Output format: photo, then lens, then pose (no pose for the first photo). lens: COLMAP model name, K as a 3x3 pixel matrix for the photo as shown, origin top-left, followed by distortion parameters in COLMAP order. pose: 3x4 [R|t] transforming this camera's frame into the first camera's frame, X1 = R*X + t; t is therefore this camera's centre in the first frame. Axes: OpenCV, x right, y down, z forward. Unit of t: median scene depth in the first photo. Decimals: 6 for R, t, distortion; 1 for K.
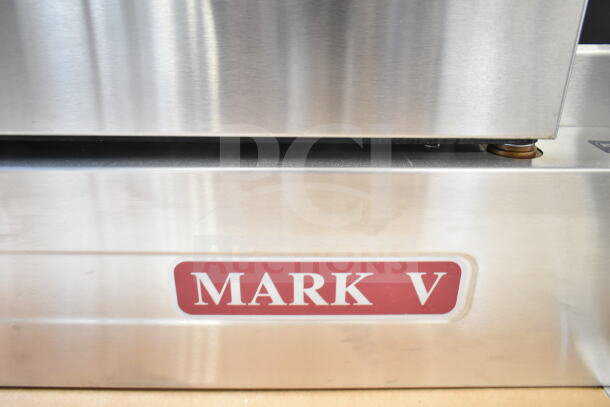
lens RADIAL K [[481.9, 0, 303.5], [0, 481.9, 203.0], [0, 0, 1]] dist [-0.010210, 0.006982]
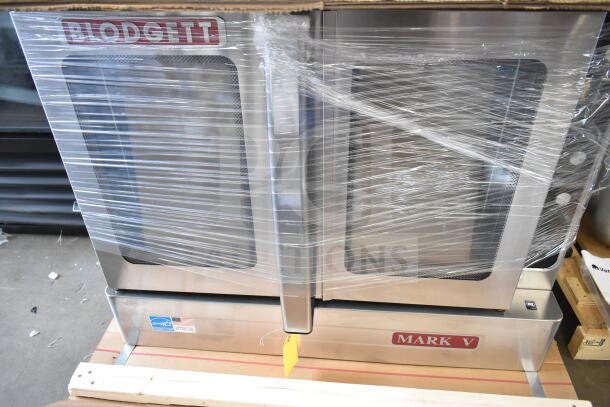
lens RADIAL K [[481.9, 0, 306.4], [0, 481.9, 206.4], [0, 0, 1]] dist [-0.010210, 0.006982]
pose [[0.995765, 0.033748, -0.085515, -0.605526], [-0.017001, 0.981739, 0.189471, -1.355736], [0.090347, -0.187215, 0.978155, -2.177328]]
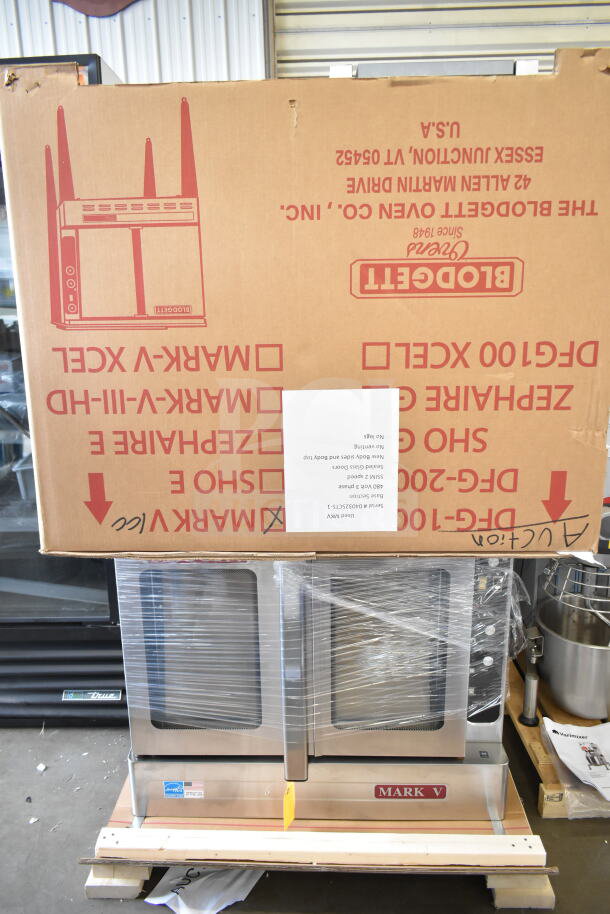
lens RADIAL K [[722.0, 0, 296.6], [0, 722.0, 457.9], [0, 0, 1]] dist [-0.010210, 0.006982]
pose [[0.999085, -0.013076, -0.040716, -0.628542], [0.005797, 0.984730, -0.173989, -1.500610], [0.042369, 0.173594, 0.983905, -5.346822]]
